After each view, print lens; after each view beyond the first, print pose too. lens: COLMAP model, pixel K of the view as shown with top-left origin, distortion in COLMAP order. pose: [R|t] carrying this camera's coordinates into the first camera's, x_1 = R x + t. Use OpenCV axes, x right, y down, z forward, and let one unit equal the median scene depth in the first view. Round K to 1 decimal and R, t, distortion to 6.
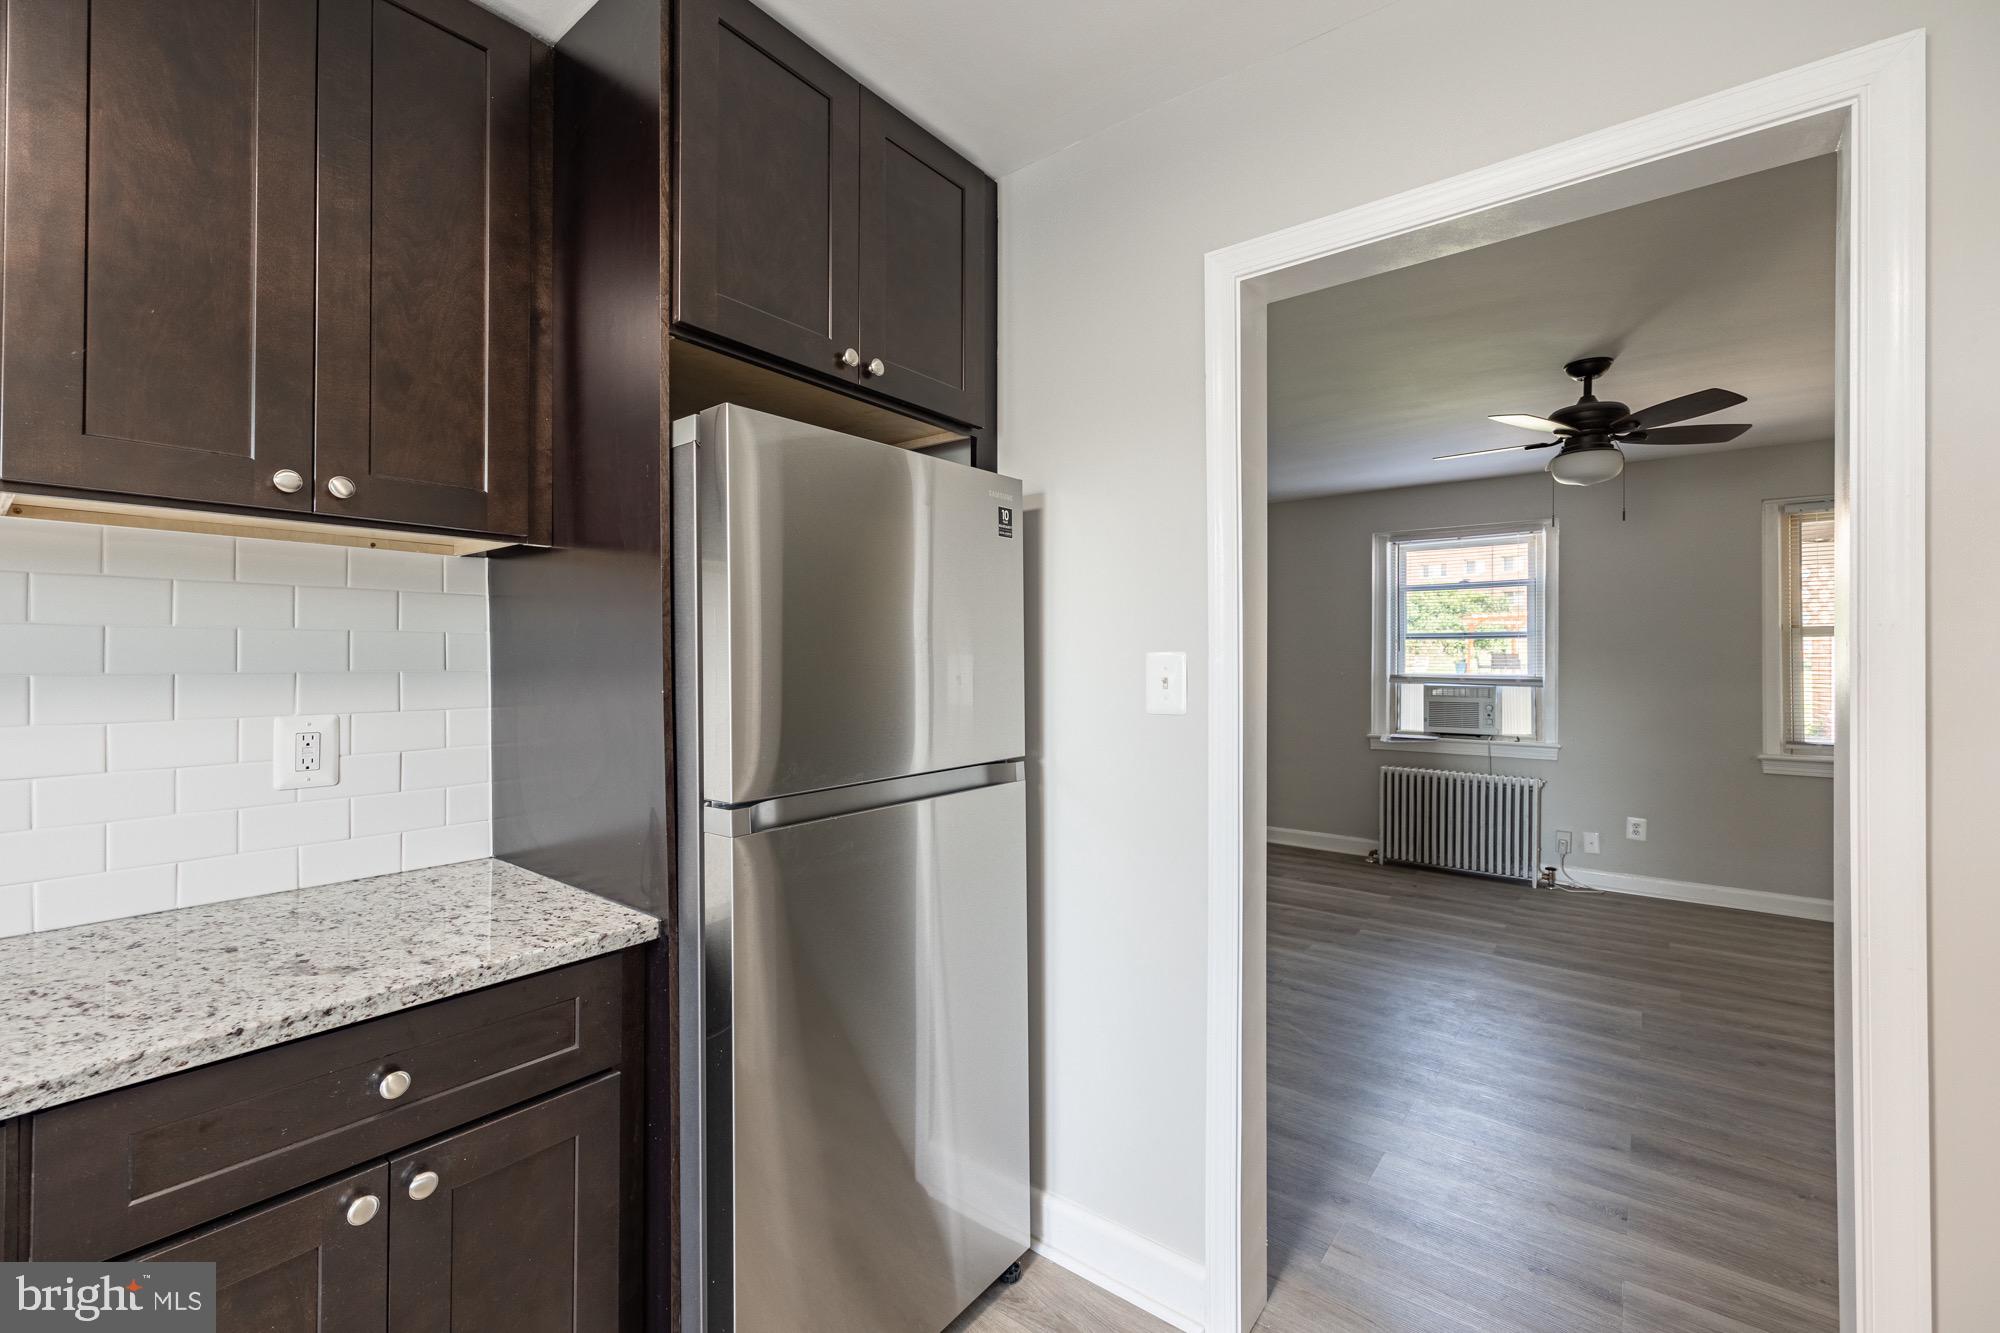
lens RADIAL K [[844.8, 0, 988.6], [0, 844.8, 660.2], [0, 0, 1]] dist [0.001265, 0.000395]
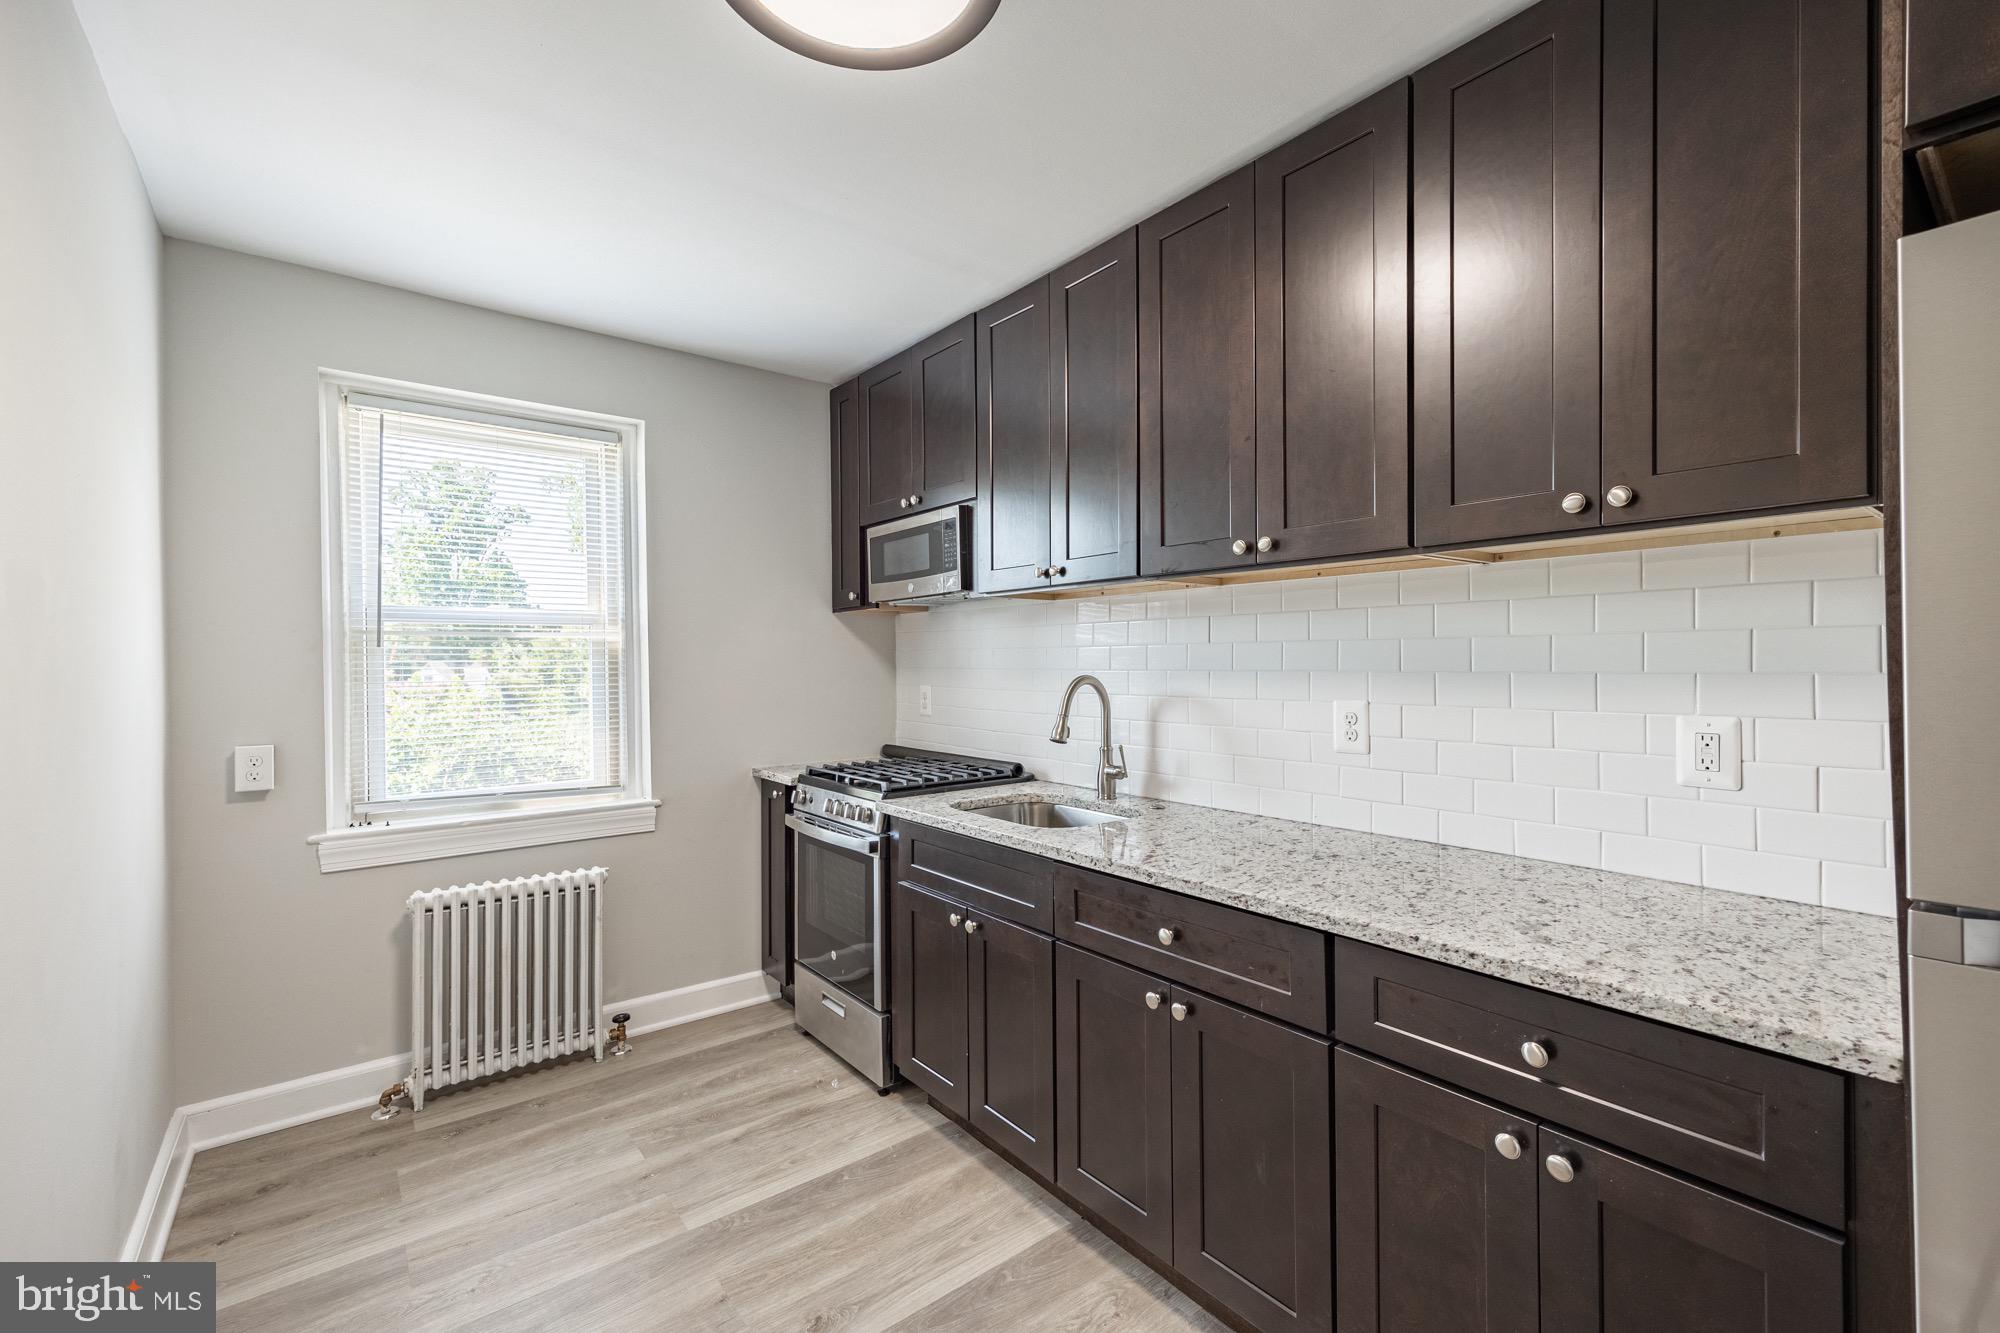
lens RADIAL K [[835.8, 0, 998.3], [0, 835.8, 667.3], [0, 0, 1]] dist [0.008184, 0.000323]
pose [[-0.217019, 0.006827, -0.976143, 0.129739], [0.006976, 0.999961, 0.005443, -0.001257], [0.976142, -0.005628, -0.217058, 0.148228]]
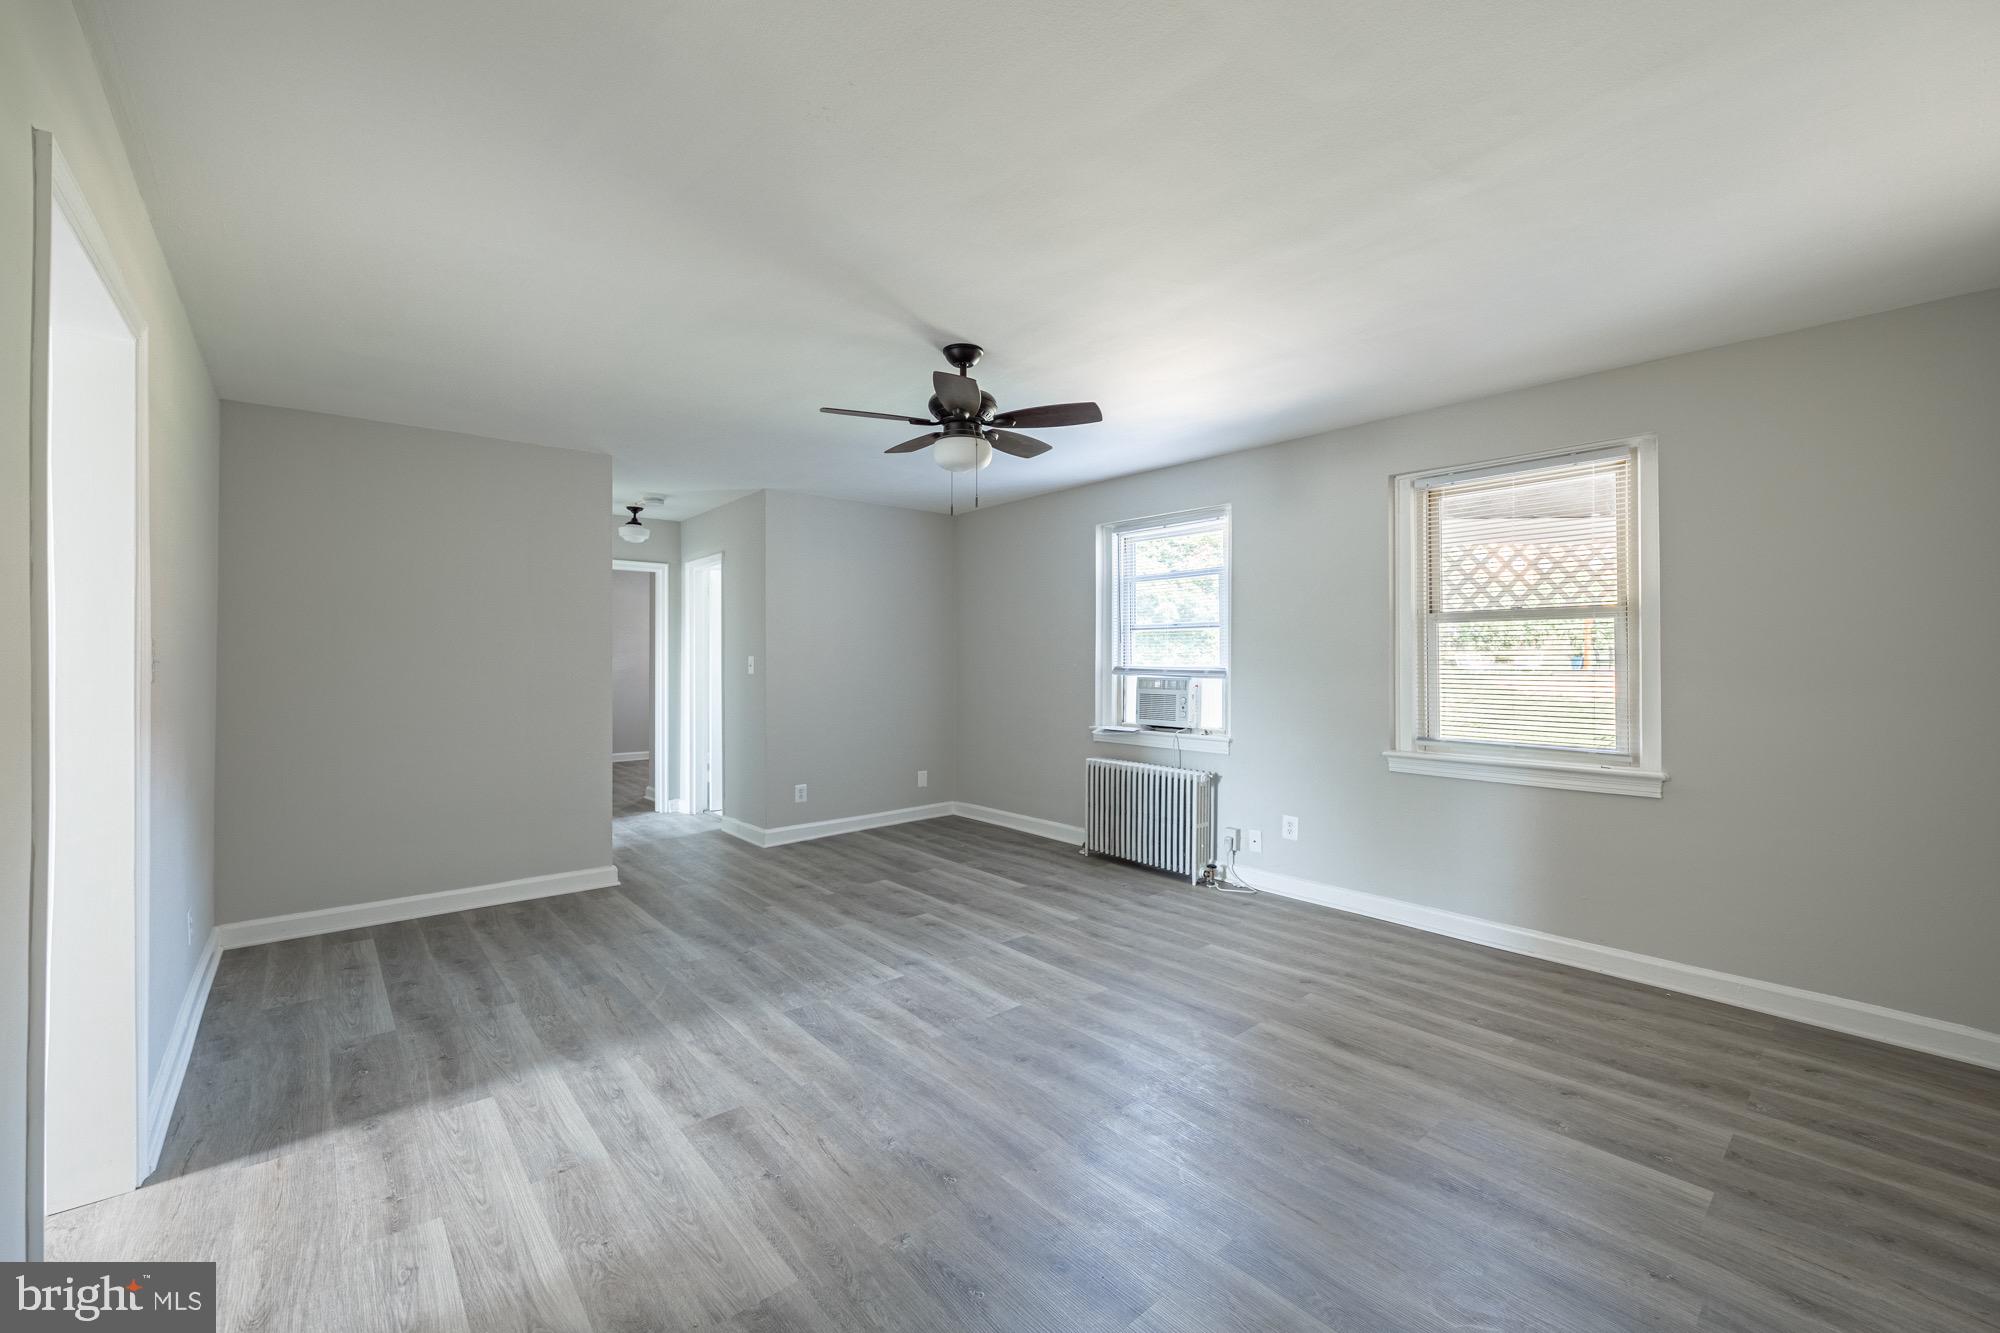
lens RADIAL K [[806.5, 0, 1000.0], [0, 806.5, 666.5], [0, 0, 1]] dist [-0.002515, 0.000213]
pose [[0.981965, -0.000927, -0.189061, 0.756700], [0.002930, 0.999943, 0.010314, 0.009827], [0.189040, -0.010682, 0.981911, 0.063161]]
